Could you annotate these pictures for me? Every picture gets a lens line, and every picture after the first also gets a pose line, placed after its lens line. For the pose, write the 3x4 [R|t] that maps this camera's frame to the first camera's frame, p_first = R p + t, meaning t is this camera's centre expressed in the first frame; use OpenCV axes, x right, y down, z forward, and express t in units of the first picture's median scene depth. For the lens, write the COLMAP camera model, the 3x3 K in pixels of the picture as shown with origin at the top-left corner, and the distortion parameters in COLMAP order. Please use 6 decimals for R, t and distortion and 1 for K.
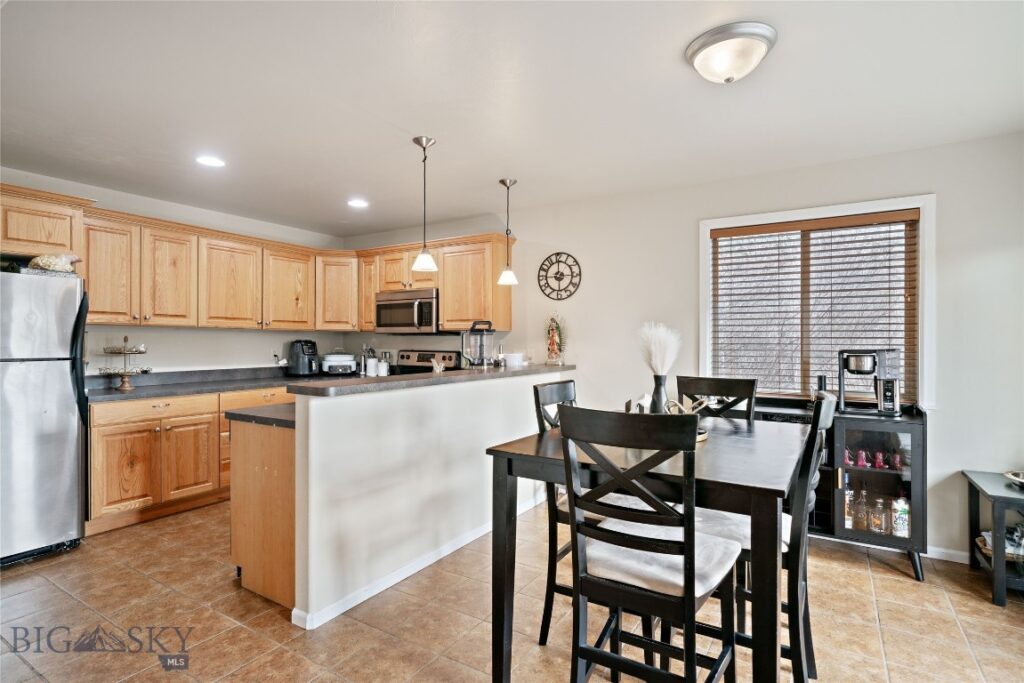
lens RADIAL K [[523.9, 0, 515.1], [0, 523.9, 344.0], [0, 0, 1]] dist [-0.000051, 0.000177]
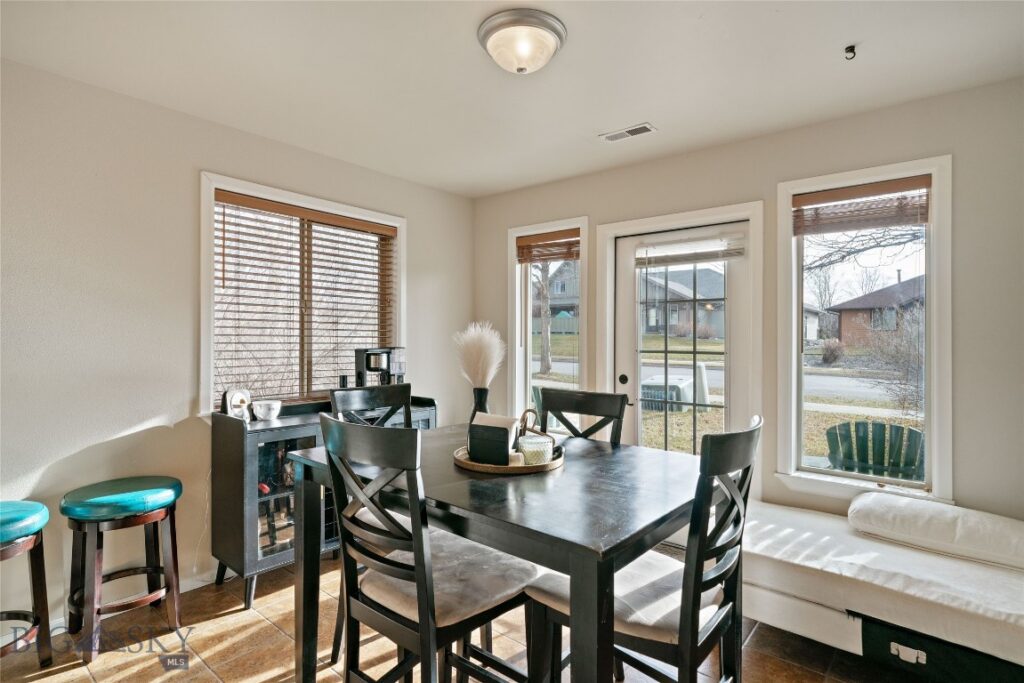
lens RADIAL K [[523.9, 0, 517.1], [0, 523.9, 342.0], [0, 0, 1]] dist [-0.000051, 0.000177]
pose [[0.140377, -0.005803, 0.990081, -0.335988], [-0.006708, 0.999954, 0.006812, -0.010565], [-0.990075, -0.007597, 0.140331, 0.537700]]
